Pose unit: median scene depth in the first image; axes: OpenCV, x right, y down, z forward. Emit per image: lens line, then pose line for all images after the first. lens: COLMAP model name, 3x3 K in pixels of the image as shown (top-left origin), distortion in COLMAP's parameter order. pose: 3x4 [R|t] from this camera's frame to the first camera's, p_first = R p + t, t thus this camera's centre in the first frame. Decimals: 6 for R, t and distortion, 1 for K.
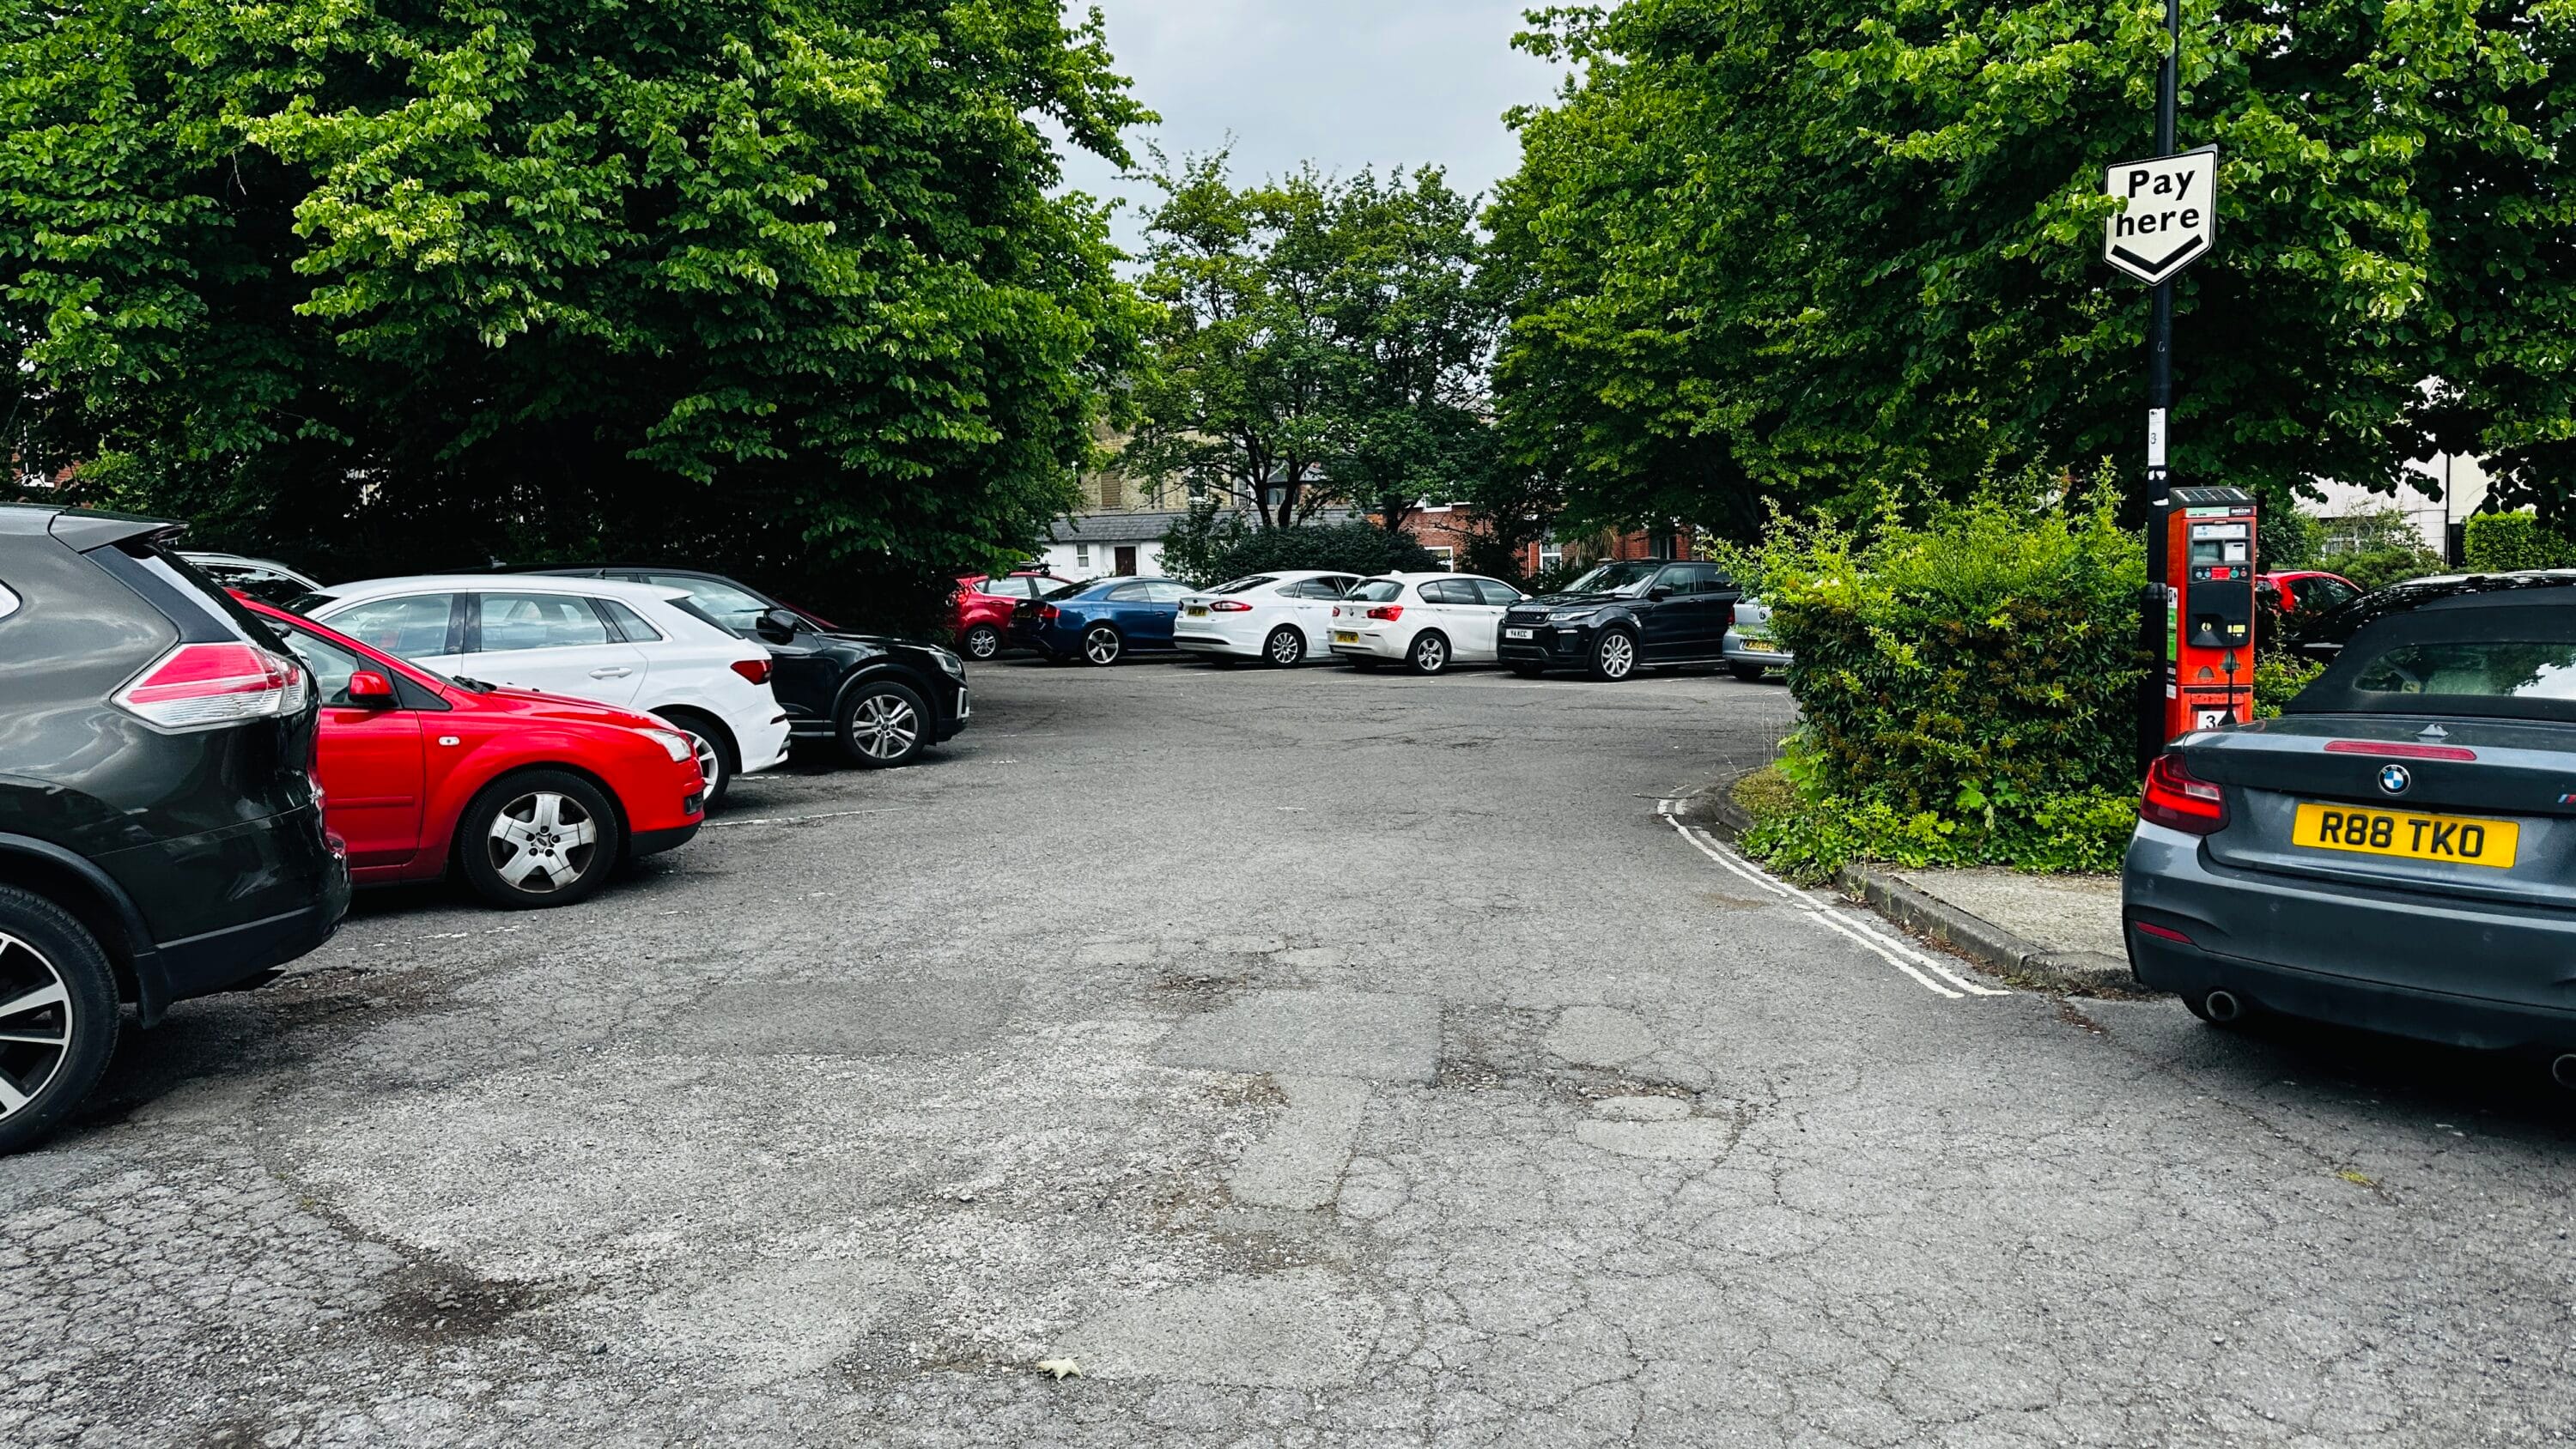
lens RADIAL K [[1825.5, 0, 1289.9], [0, 1825.5, 731.2], [0, 0, 1]] dist [0.010924, 0.001212]
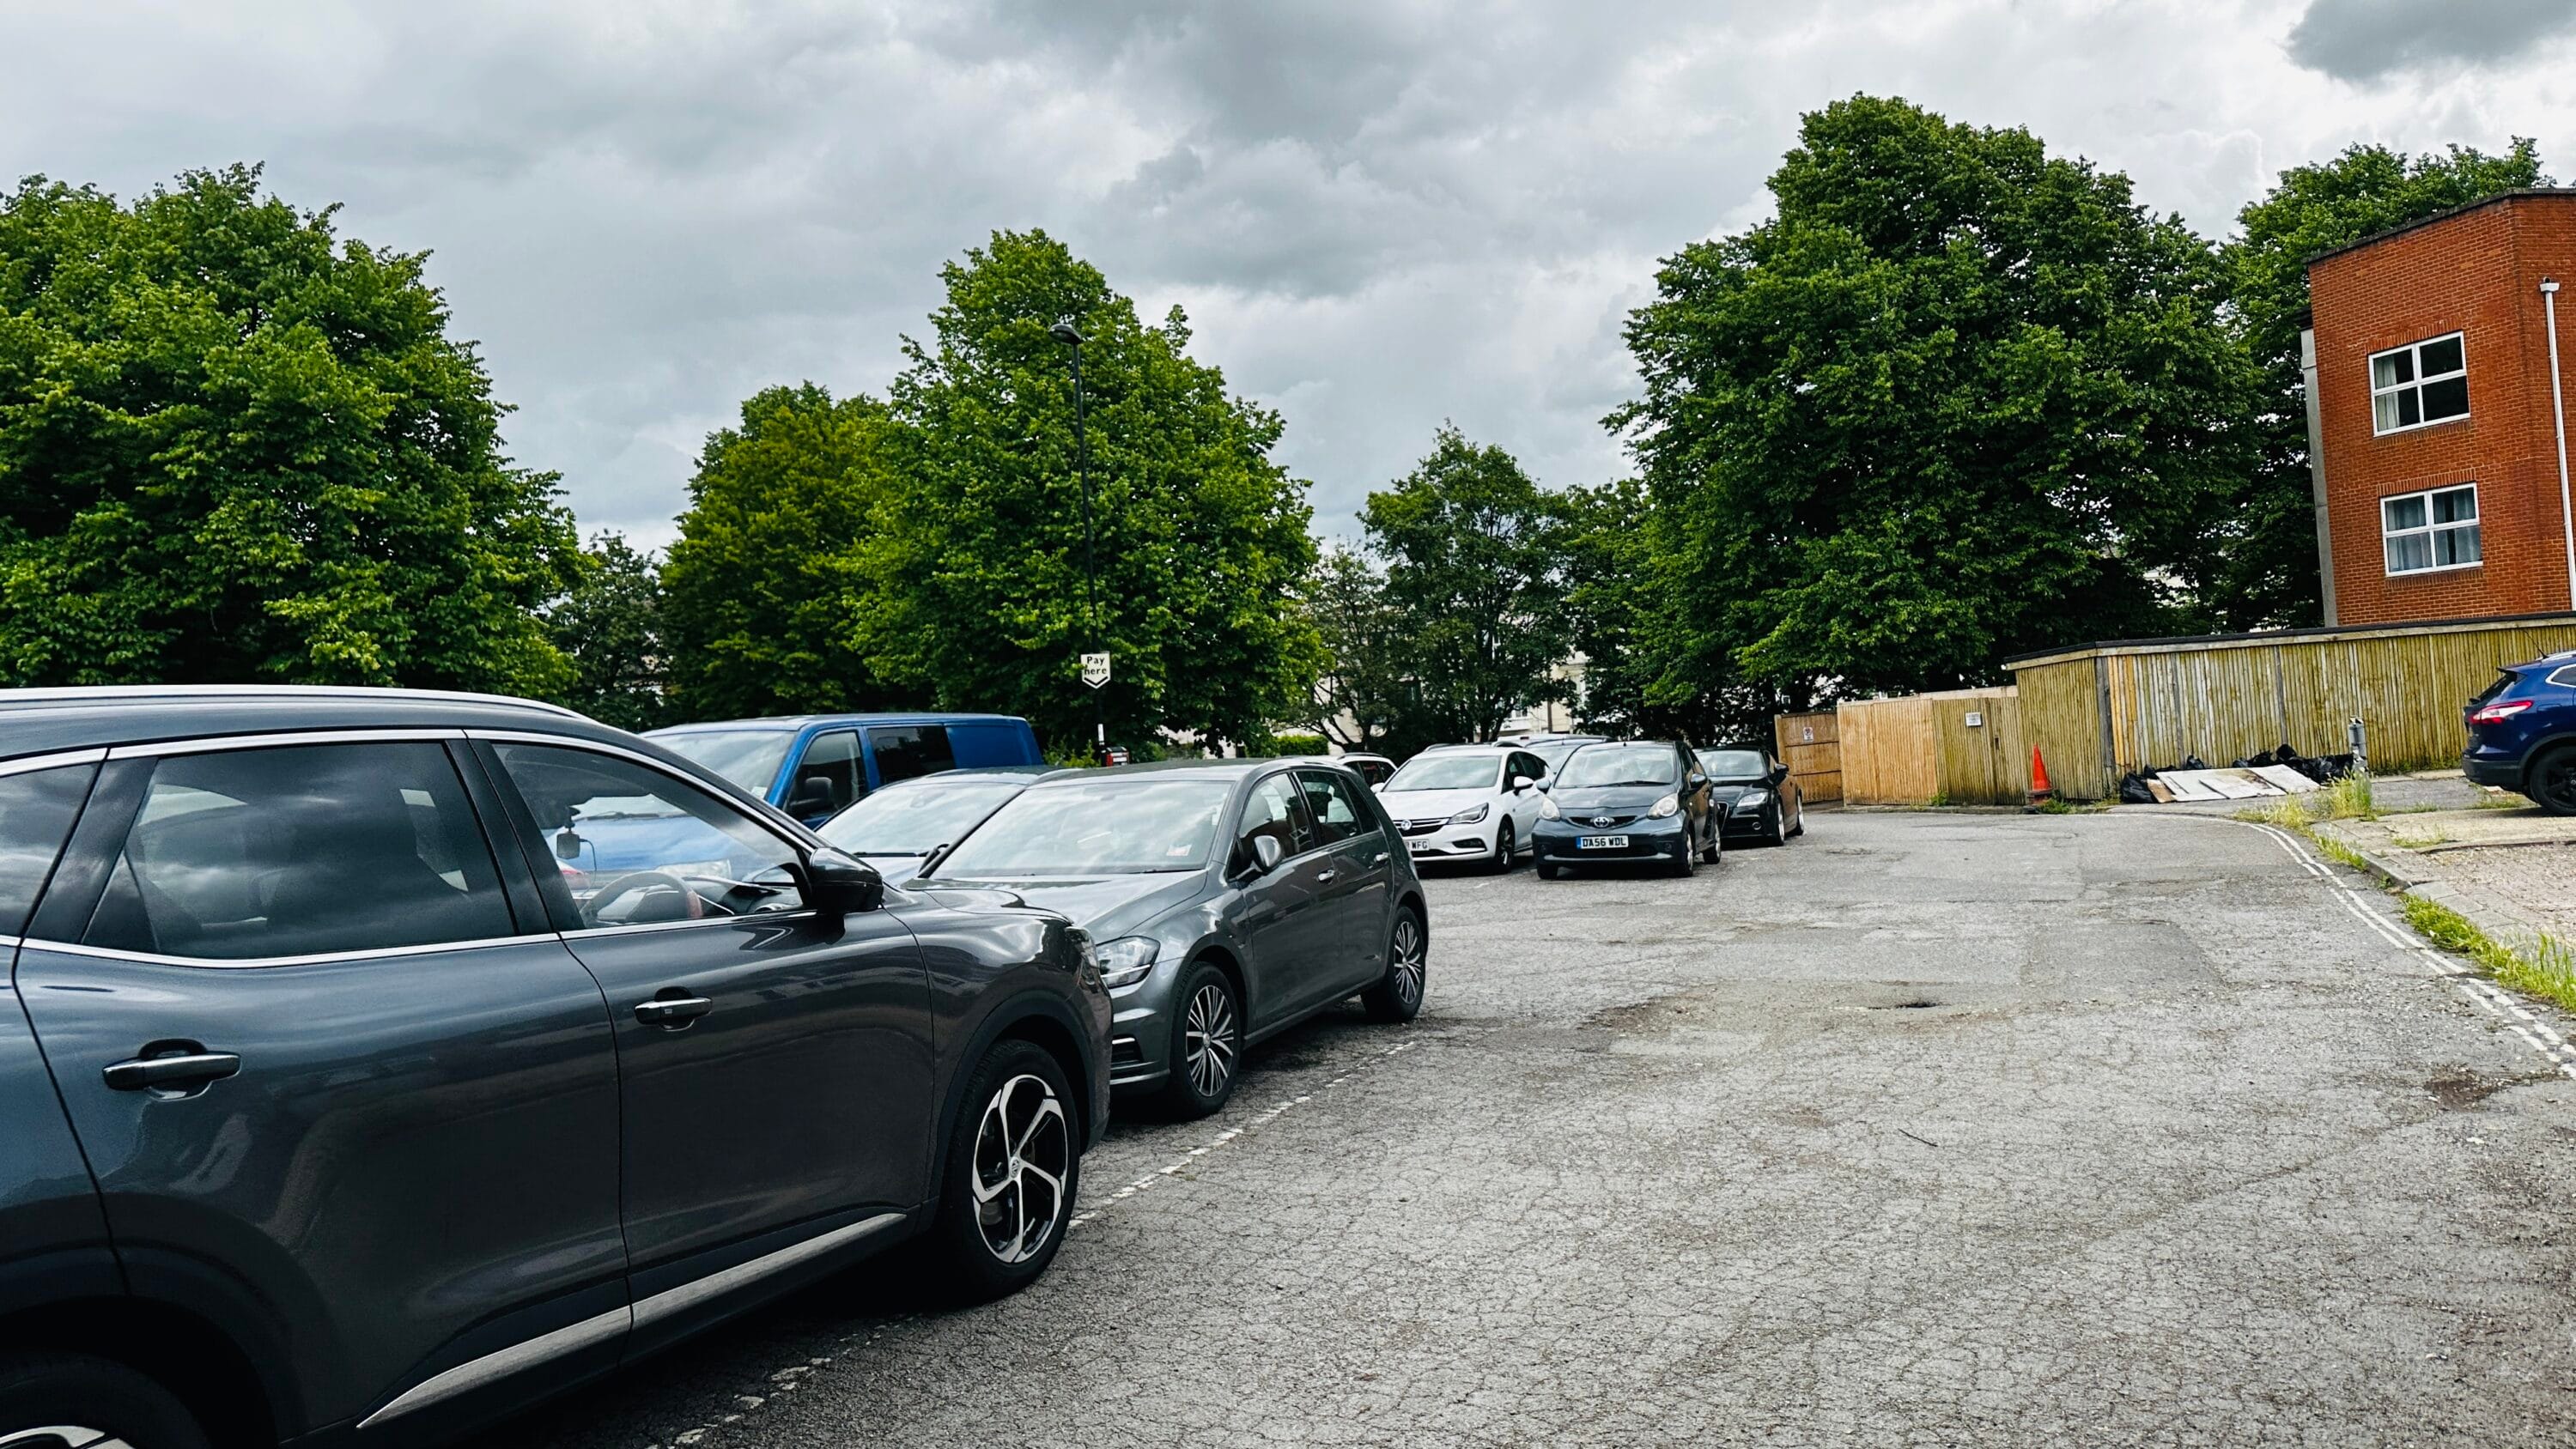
lens RADIAL K [[1825.5, 0, 1288.9], [0, 1825.5, 725.6], [0, 0, 1]] dist [0.010924, 0.001212]
pose [[0.846680, -0.029545, 0.531281, -1.026293], [0.101284, 0.989151, -0.106404, 0.221850], [-0.522373, 0.143900, 0.840487, -2.022115]]
